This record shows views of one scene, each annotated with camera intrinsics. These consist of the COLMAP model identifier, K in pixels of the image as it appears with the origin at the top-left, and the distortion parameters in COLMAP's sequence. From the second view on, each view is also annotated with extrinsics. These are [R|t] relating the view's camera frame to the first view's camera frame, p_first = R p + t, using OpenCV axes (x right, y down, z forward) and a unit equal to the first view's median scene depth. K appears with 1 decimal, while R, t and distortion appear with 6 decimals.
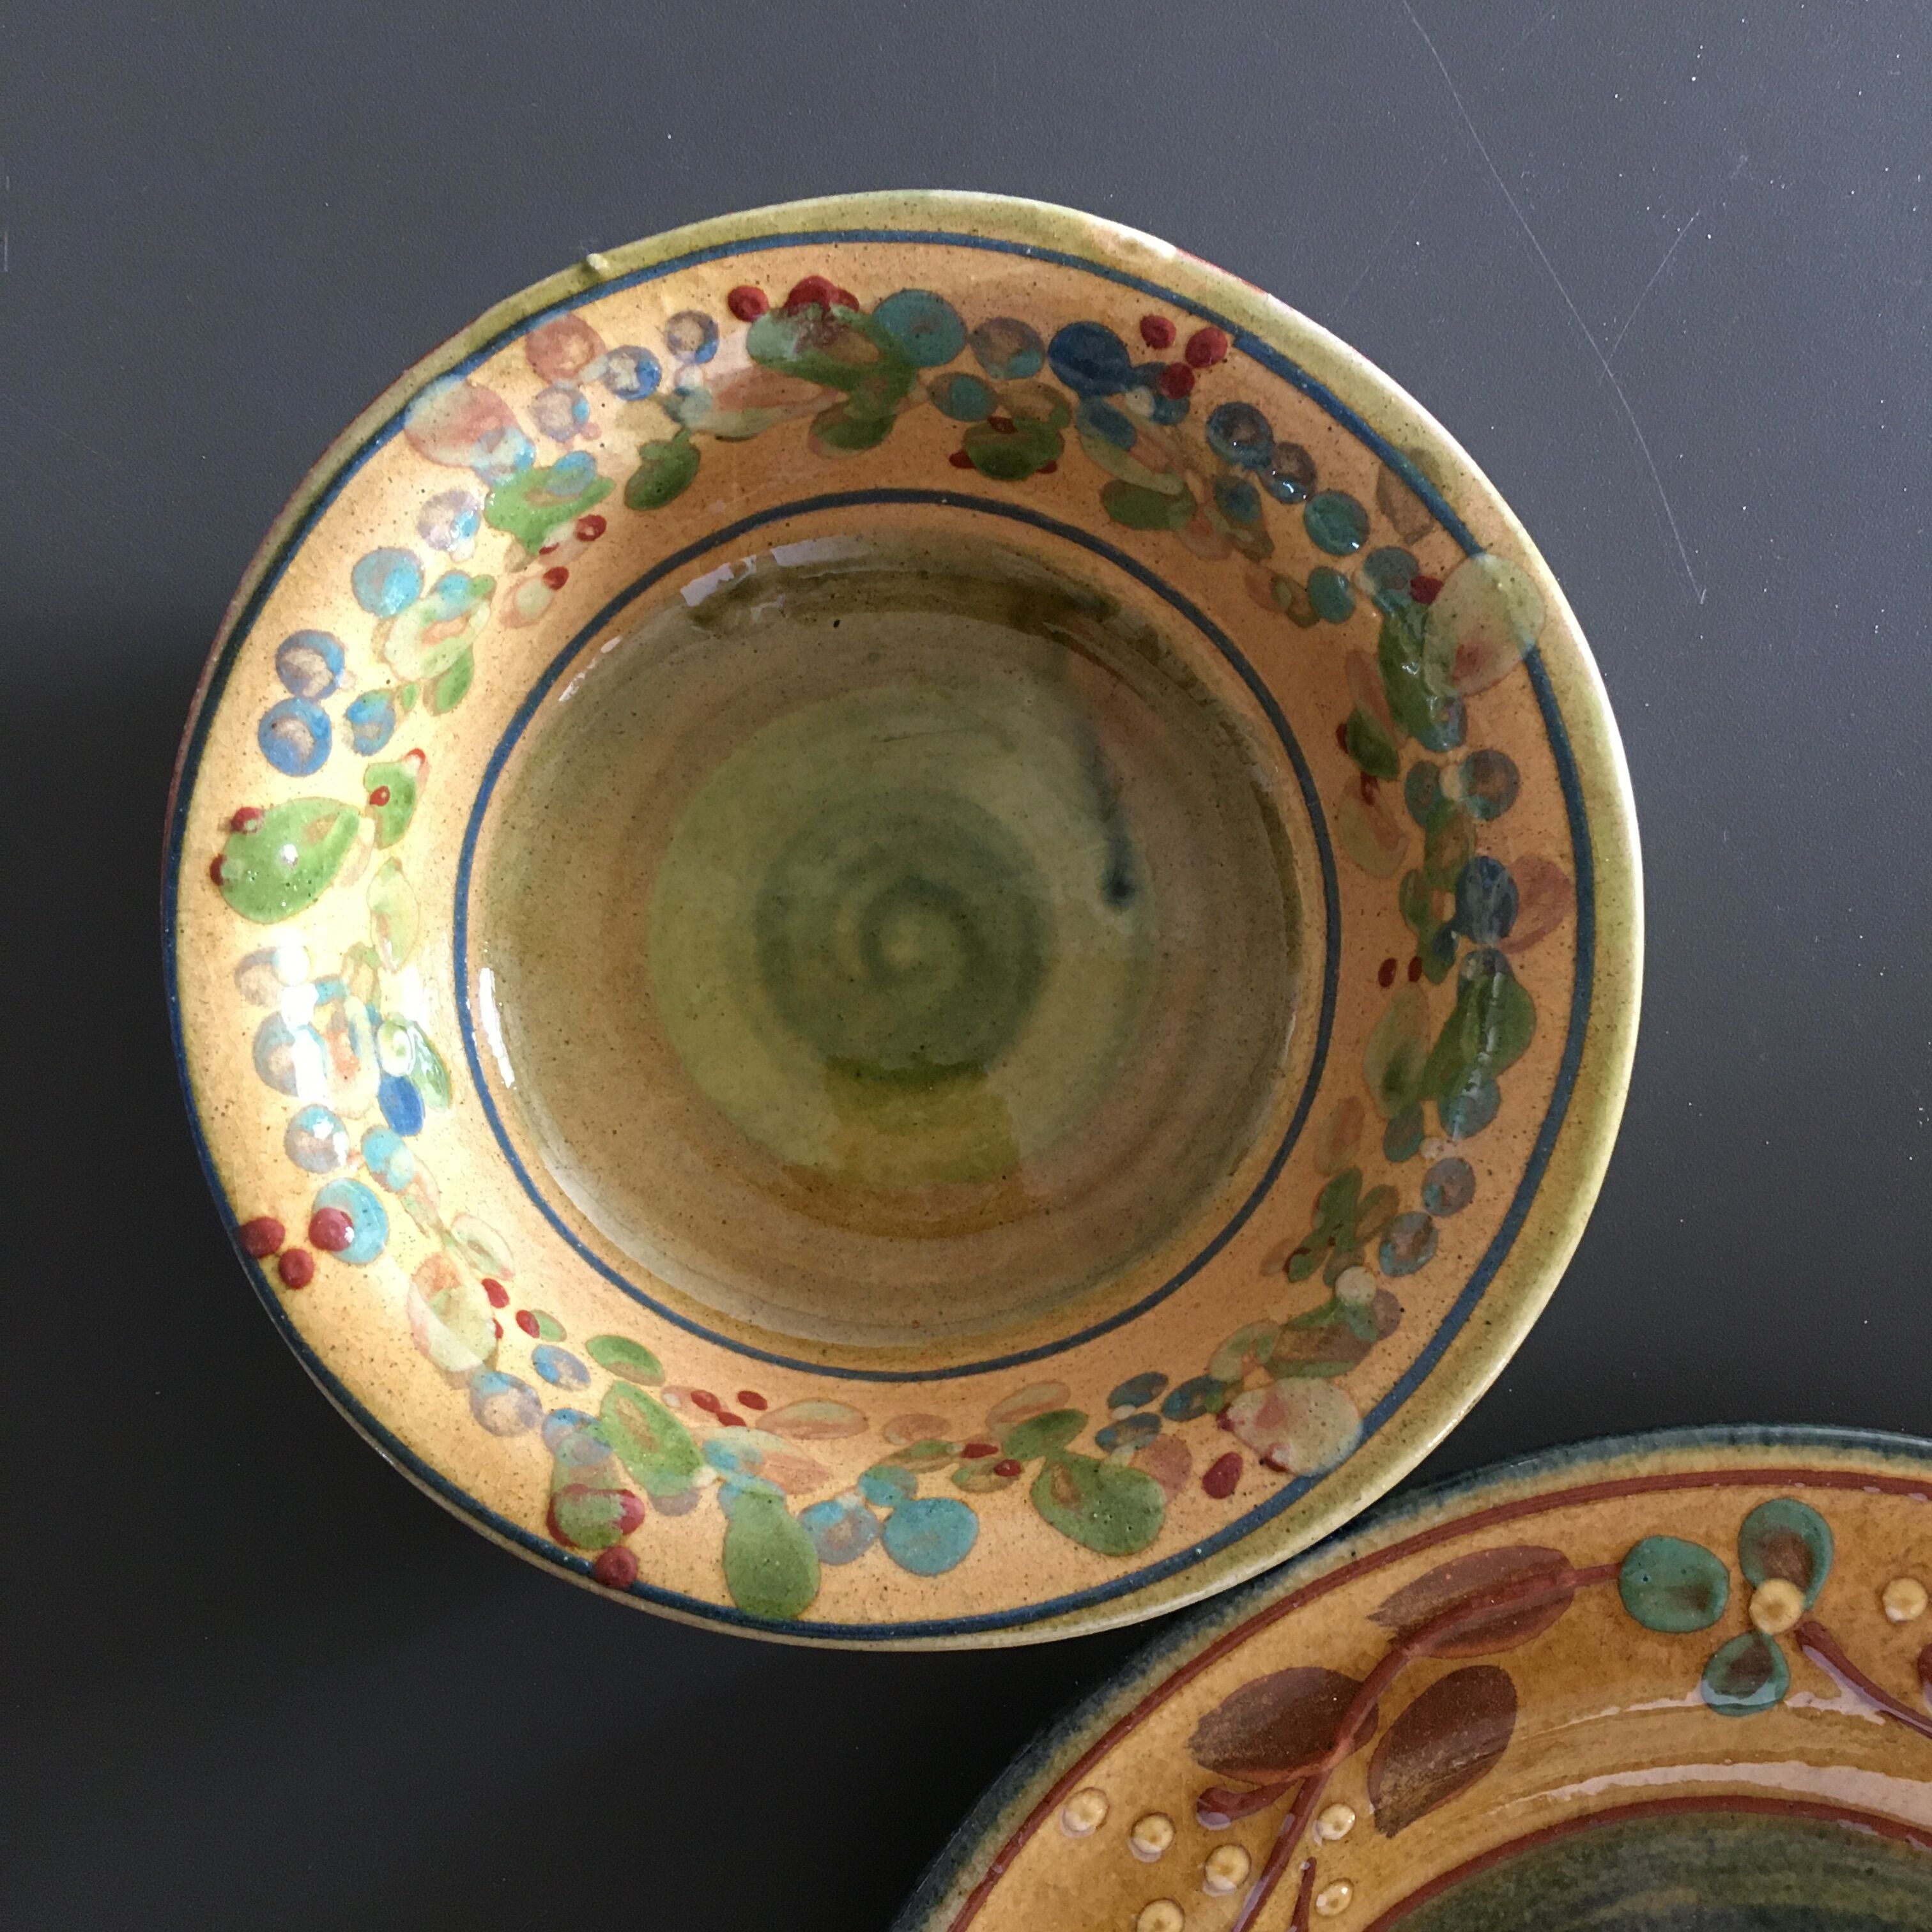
lens RADIAL K [[2235.2, 0, 966.0], [0, 2235.2, 966.0], [0, 0, 1]] dist [0.031458, -0.024719]
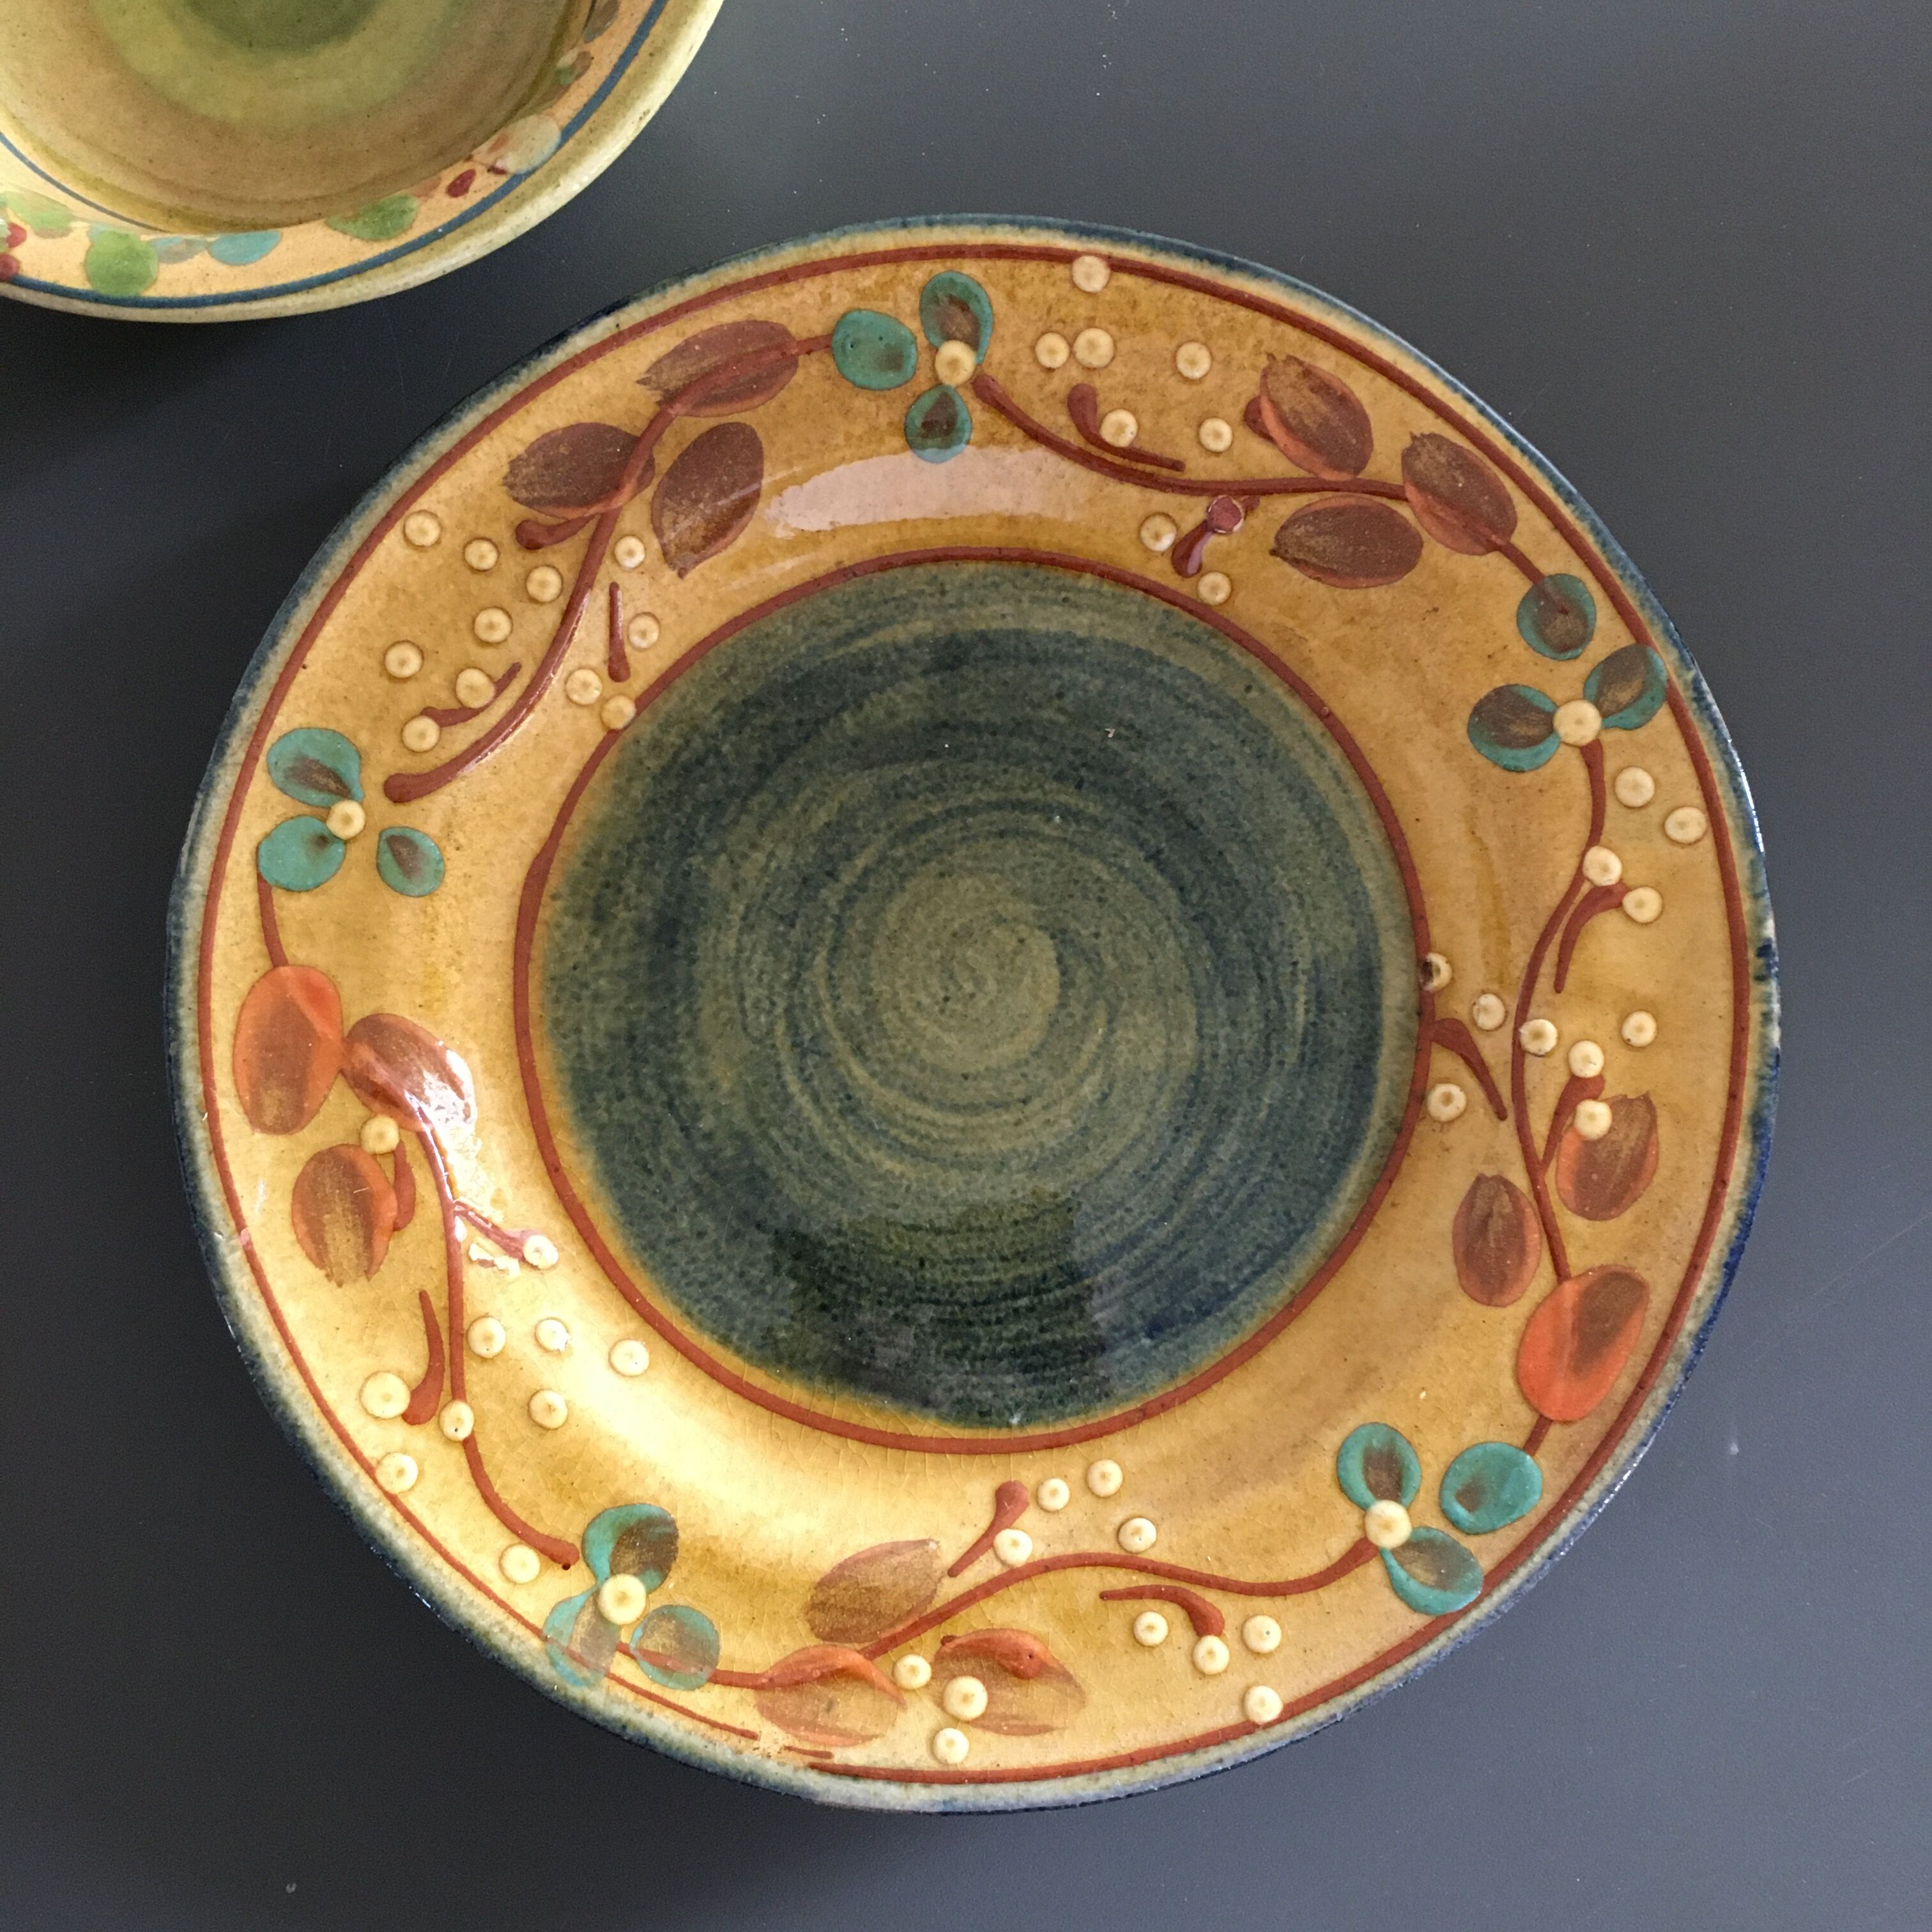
lens RADIAL K [[2150.0, 0, 972.1], [0, 2150.0, 978.1], [0, 0, 1]] dist [0.013208, -0.002393]
pose [[0.997961, -0.063824, 0.000835, 0.349899], [0.063827, 0.997729, -0.021500, 0.674868], [0.000539, 0.021510, 0.999768, -0.243253]]
